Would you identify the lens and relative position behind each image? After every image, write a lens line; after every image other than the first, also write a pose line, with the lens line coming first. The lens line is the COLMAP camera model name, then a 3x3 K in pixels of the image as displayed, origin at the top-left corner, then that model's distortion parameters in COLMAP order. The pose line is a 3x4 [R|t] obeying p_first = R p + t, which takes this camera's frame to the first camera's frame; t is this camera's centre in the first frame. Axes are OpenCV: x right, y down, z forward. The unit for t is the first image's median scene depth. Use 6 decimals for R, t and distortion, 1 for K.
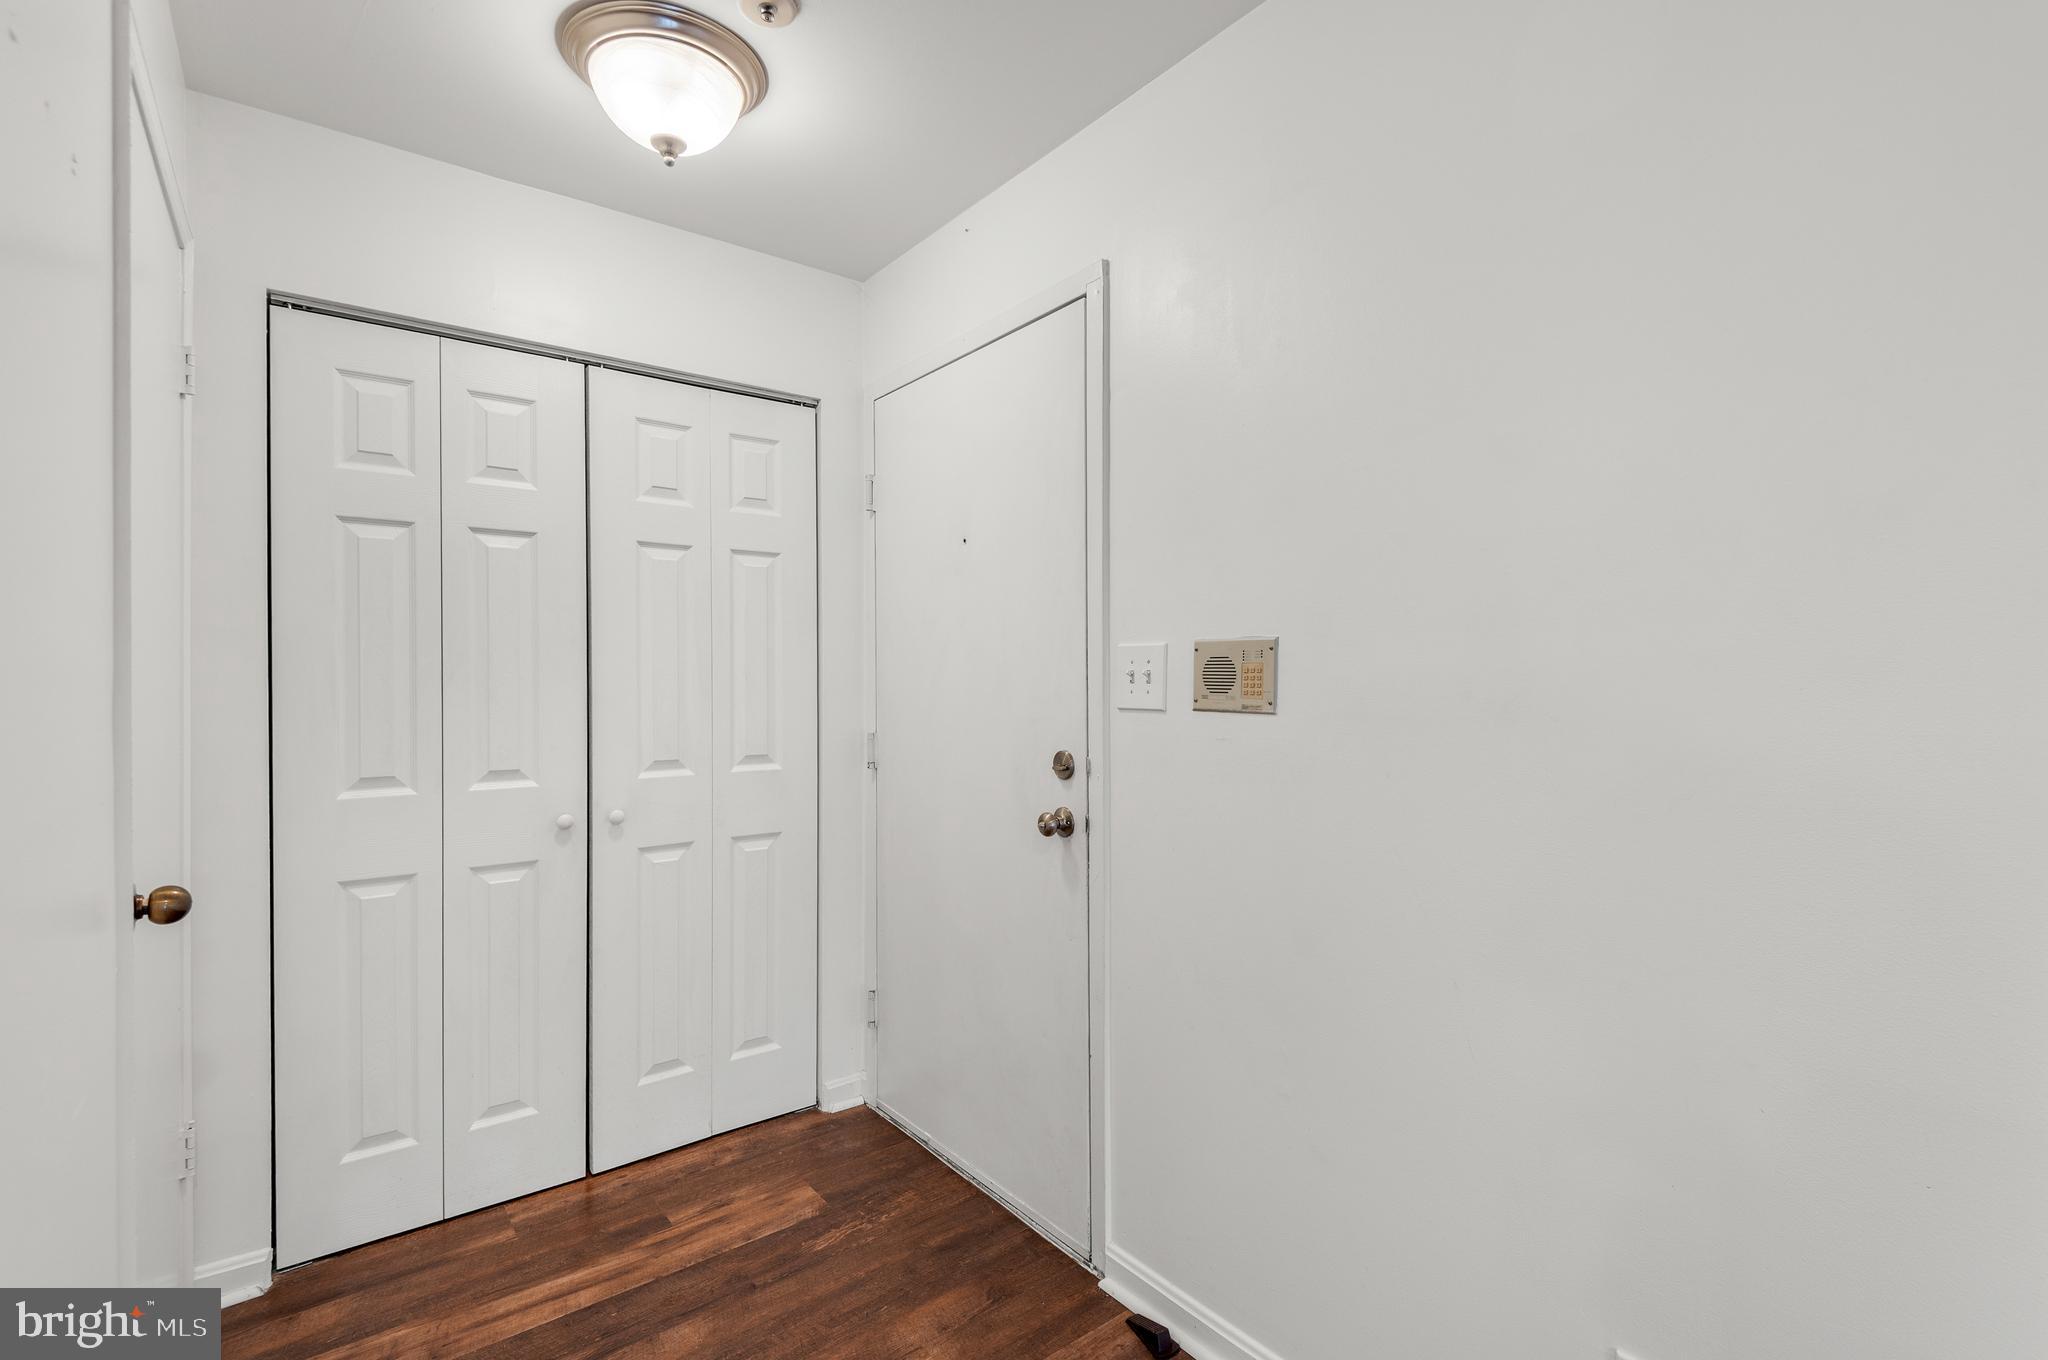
lens RADIAL K [[933.1, 0, 1033.9], [0, 933.1, 676.9], [0, 0, 1]] dist [0.037534, -0.025612]
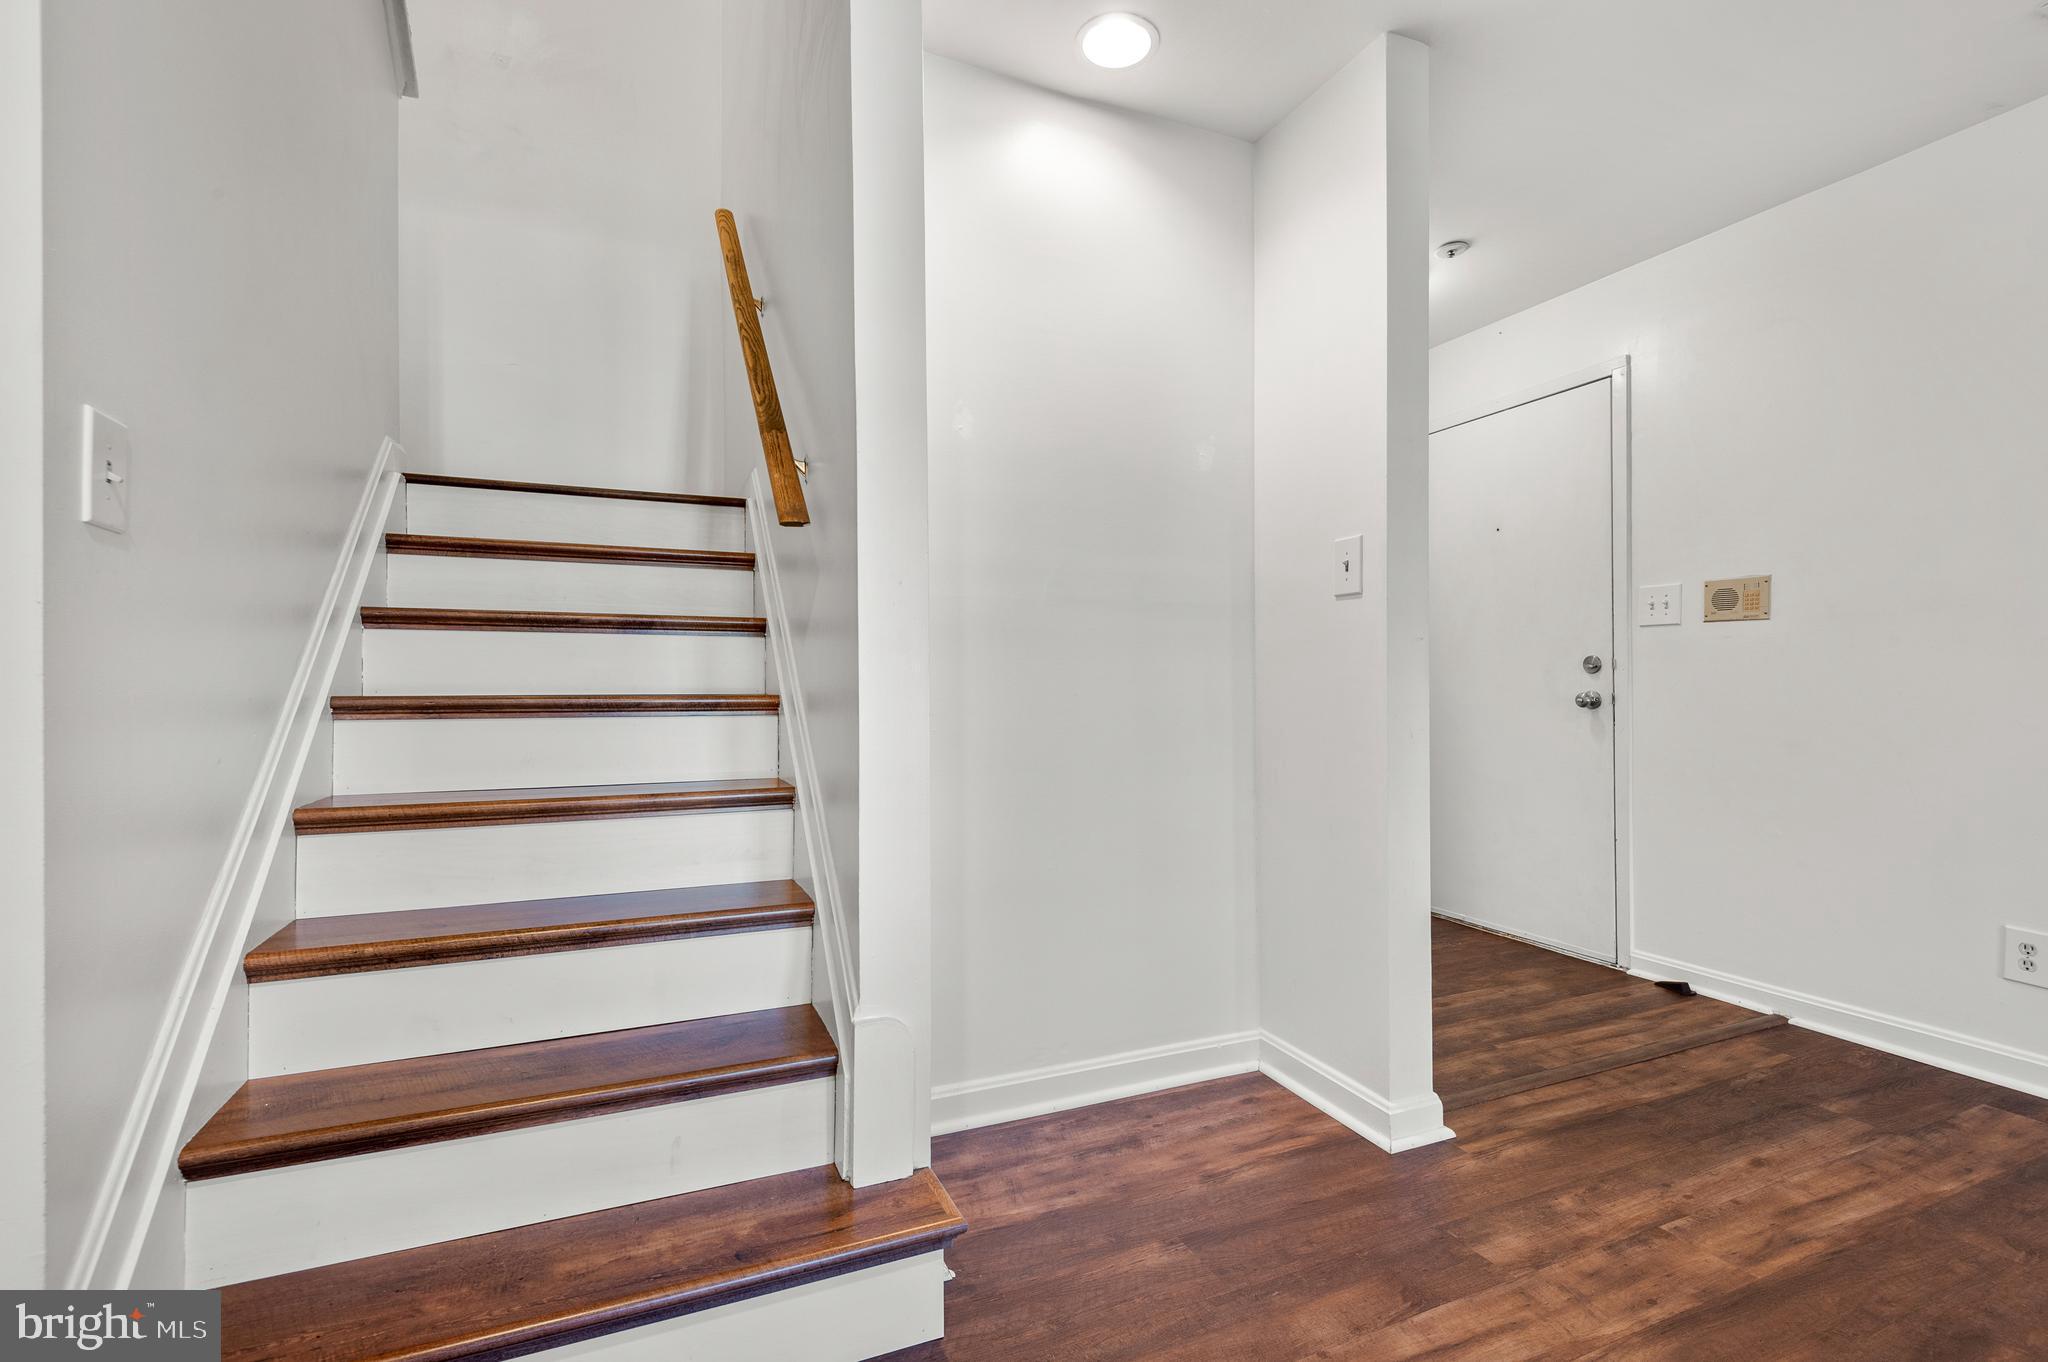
lens RADIAL K [[933.1, 0, 1033.9], [0, 933.1, 677.9], [0, 0, 1]] dist [0.037534, -0.025612]
pose [[0.966976, -0.003529, -0.254844, -0.515911], [0.002594, 0.999989, -0.004005, 0.128285], [0.254855, 0.003212, 0.966974, -0.874740]]
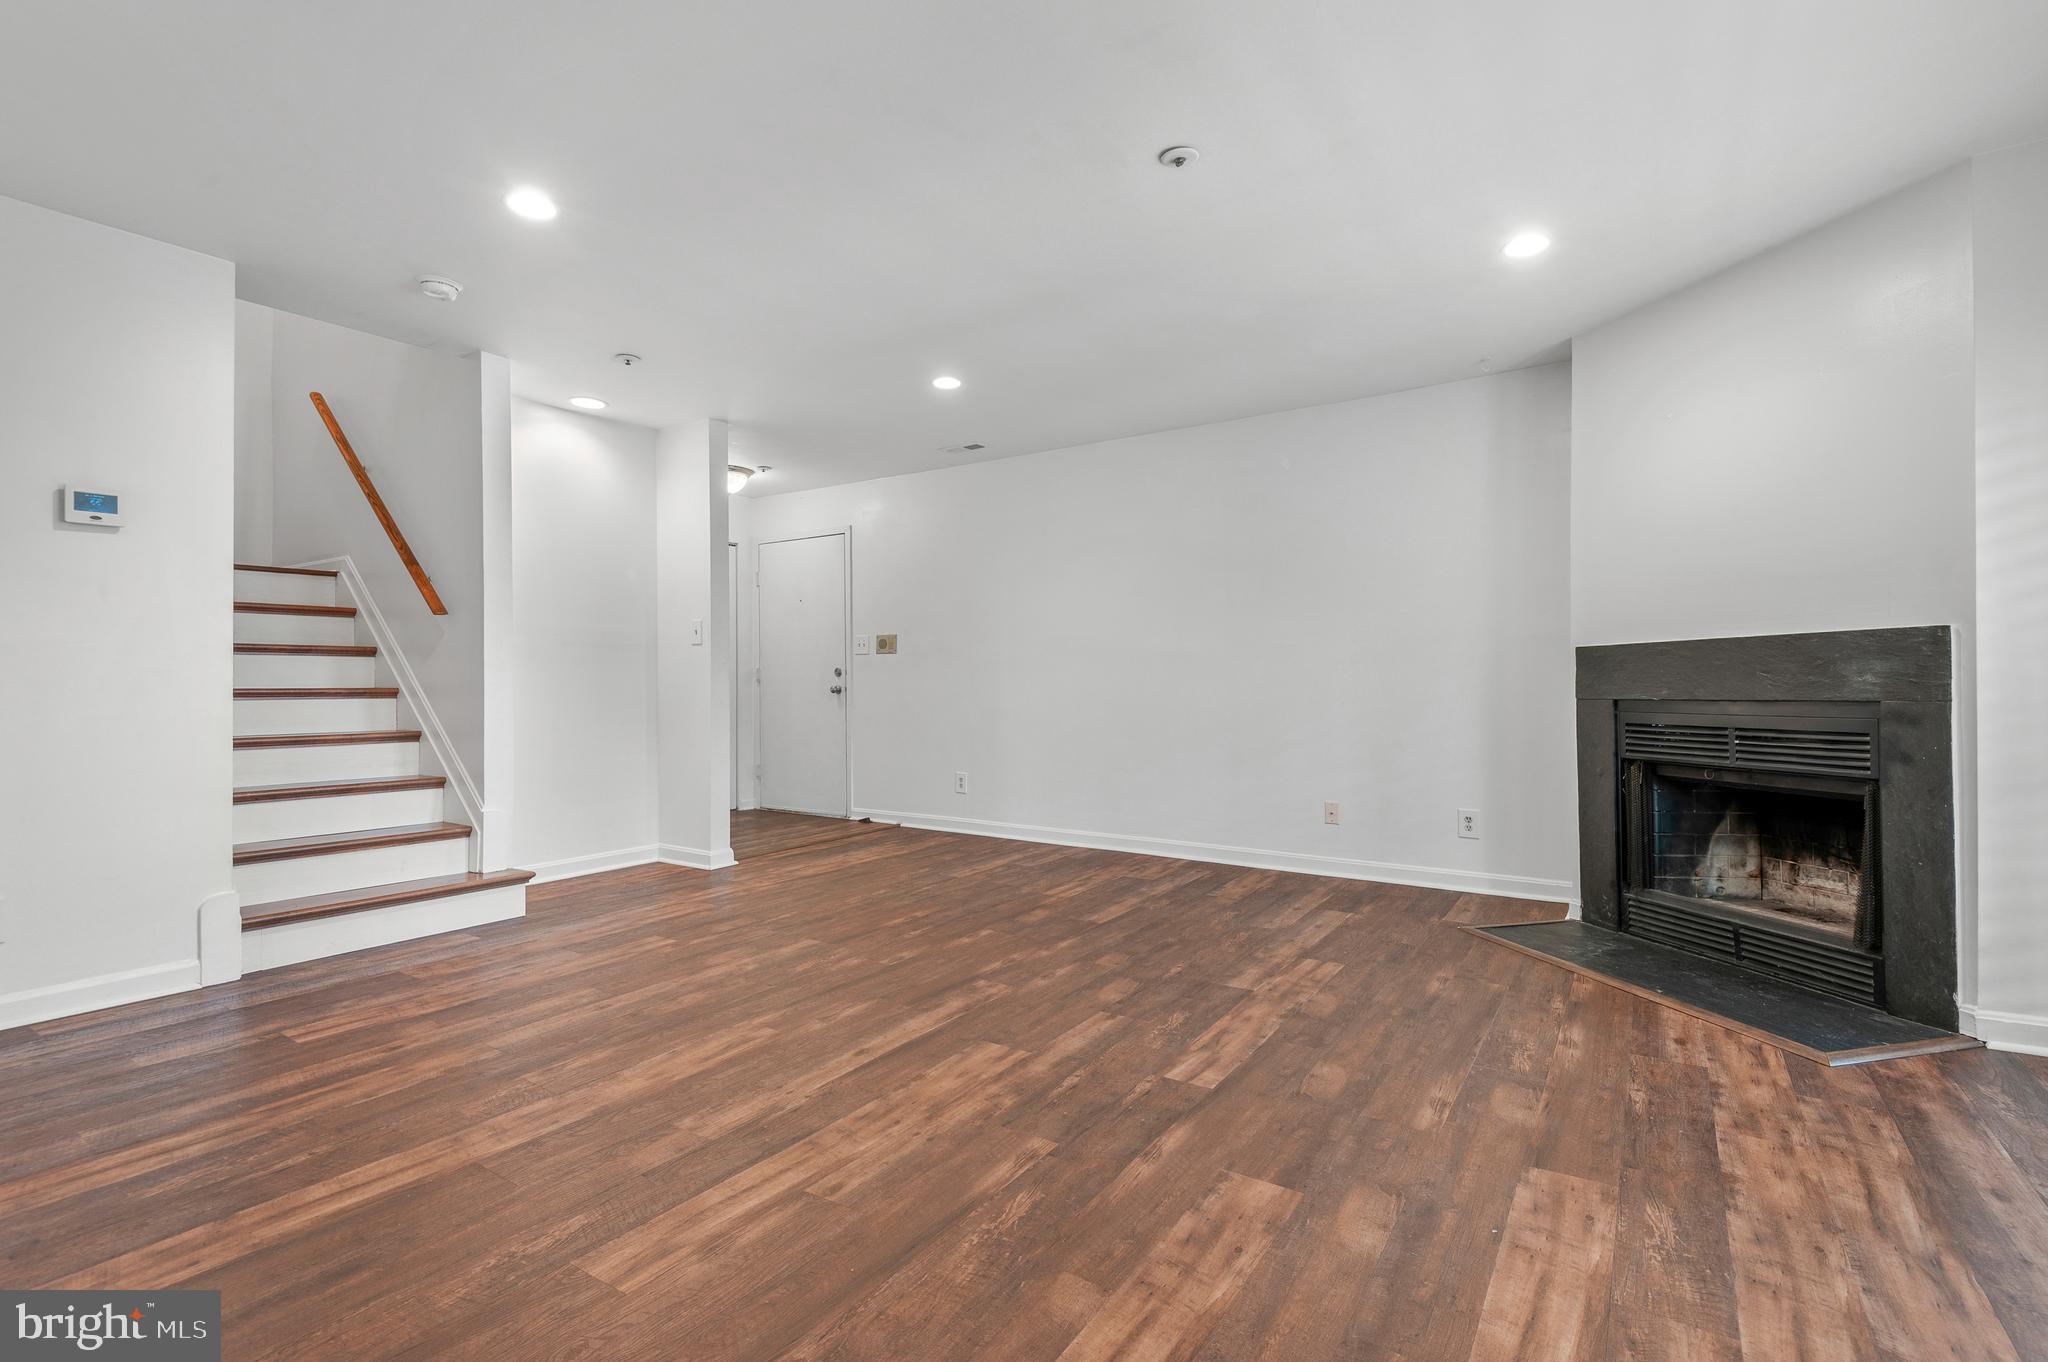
lens RADIAL K [[933.1, 0, 1033.9], [0, 933.1, 677.9], [0, 0, 1]] dist [0.037534, -0.025612]
pose [[0.951755, -0.002030, 0.306851, -0.343726], [0.002303, 0.999997, -0.000529, 0.124802], [-0.306849, 0.001210, 0.951757, -2.517256]]
